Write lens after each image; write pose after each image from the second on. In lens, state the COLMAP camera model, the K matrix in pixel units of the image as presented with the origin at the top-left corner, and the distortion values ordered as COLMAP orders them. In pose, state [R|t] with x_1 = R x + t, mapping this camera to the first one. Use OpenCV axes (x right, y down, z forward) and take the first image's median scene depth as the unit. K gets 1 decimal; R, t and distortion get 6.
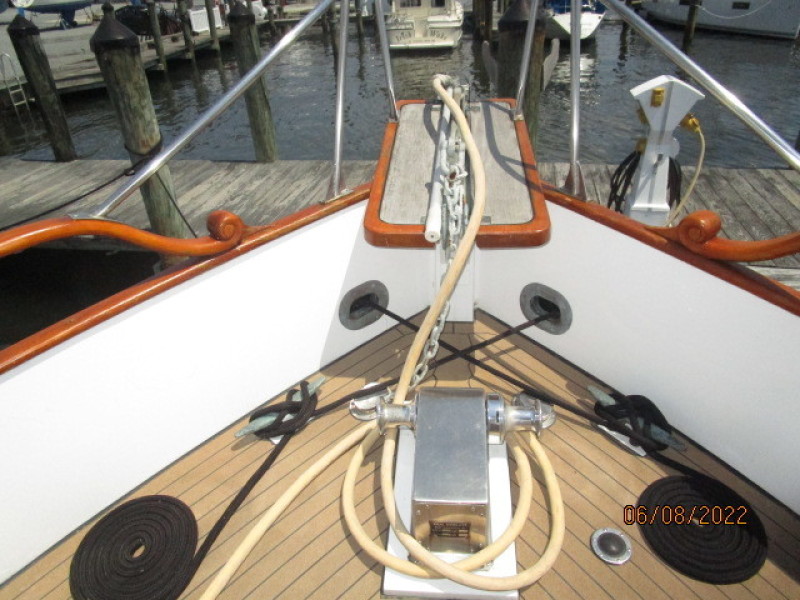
lens RADIAL K [[568.5, 0, 400.0], [0, 568.5, 300.0], [0, 0, 1]] dist [-0.020384, -0.003473]
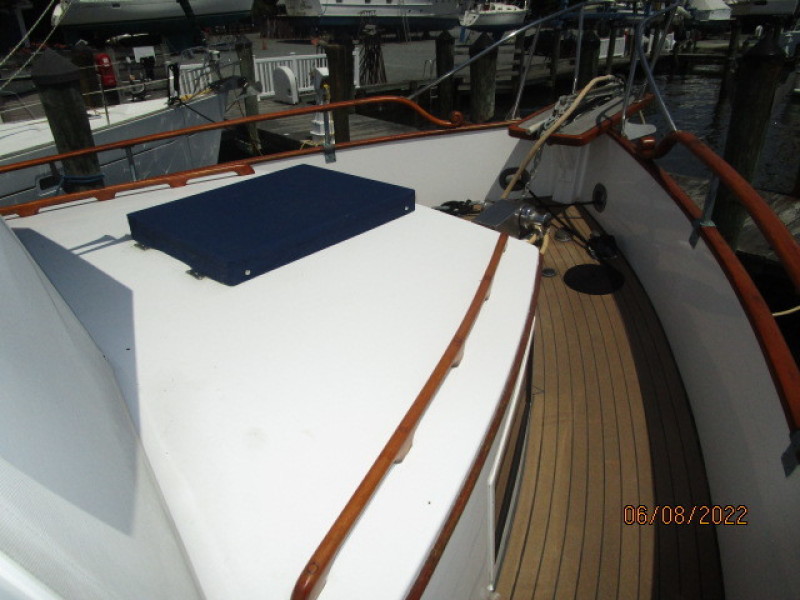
lens RADIAL K [[568.5, 0, 400.0], [0, 568.5, 300.0], [0, 0, 1]] dist [-0.020384, -0.003473]
pose [[0.793675, 0.302676, -0.527699, 0.819916], [-0.324641, 0.944330, 0.053377, 0.445430], [0.514478, 0.128949, 0.847752, -0.872365]]
